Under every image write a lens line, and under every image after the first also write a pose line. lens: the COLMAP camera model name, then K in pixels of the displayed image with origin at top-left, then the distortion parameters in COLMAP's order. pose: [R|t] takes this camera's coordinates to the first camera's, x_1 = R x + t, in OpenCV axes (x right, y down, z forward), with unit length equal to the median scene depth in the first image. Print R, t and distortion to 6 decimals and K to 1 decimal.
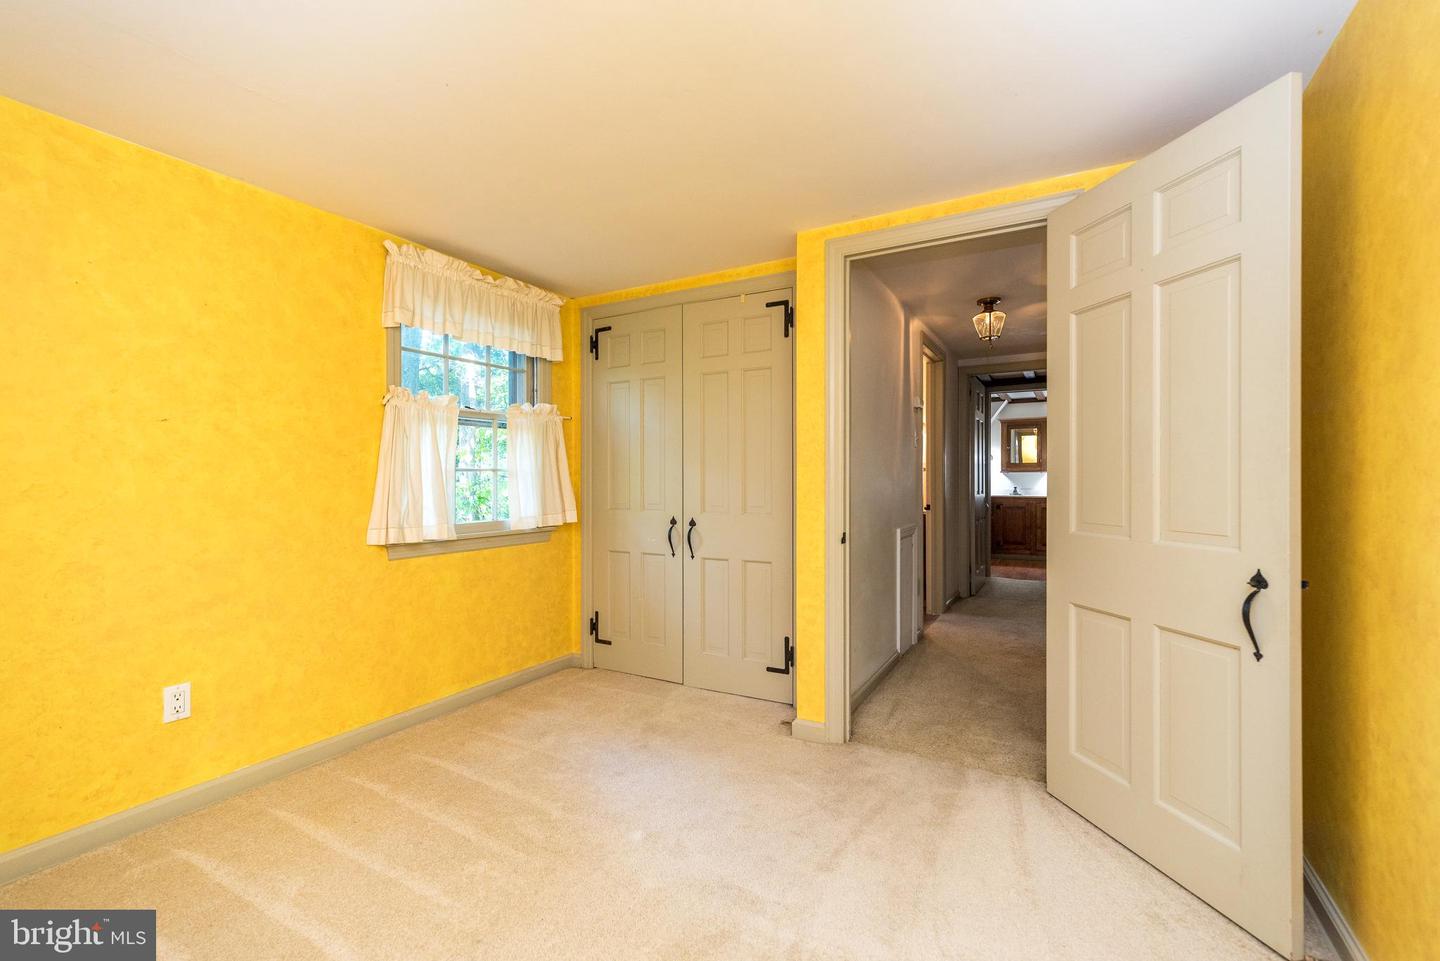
lens RADIAL K [[628.7, 0, 720.0], [0, 628.7, 484.2], [0, 0, 1]] dist [0.009673, -0.000350]
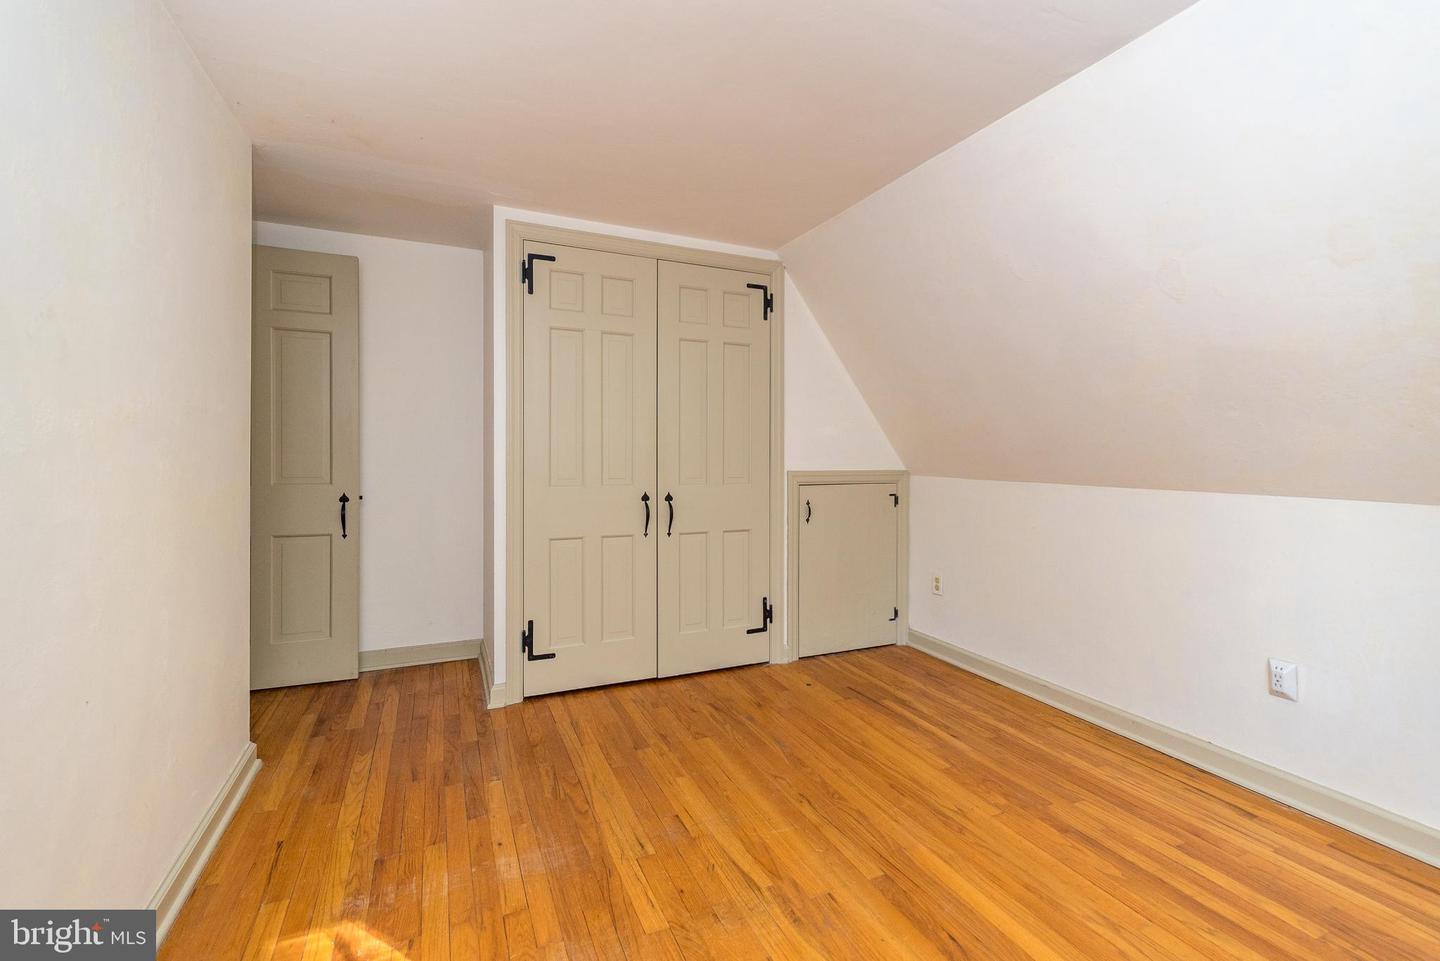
lens RADIAL K [[628.7, 0, 673.6], [0, 628.7, 442.3], [0, 0, 1]] dist [0.009673, -0.000350]
pose [[0.597210, 0.006236, 0.802060, -0.775906], [-0.012752, 0.999917, 0.001720, -0.021660], [-0.801983, -0.011255, 0.597241, 0.435564]]
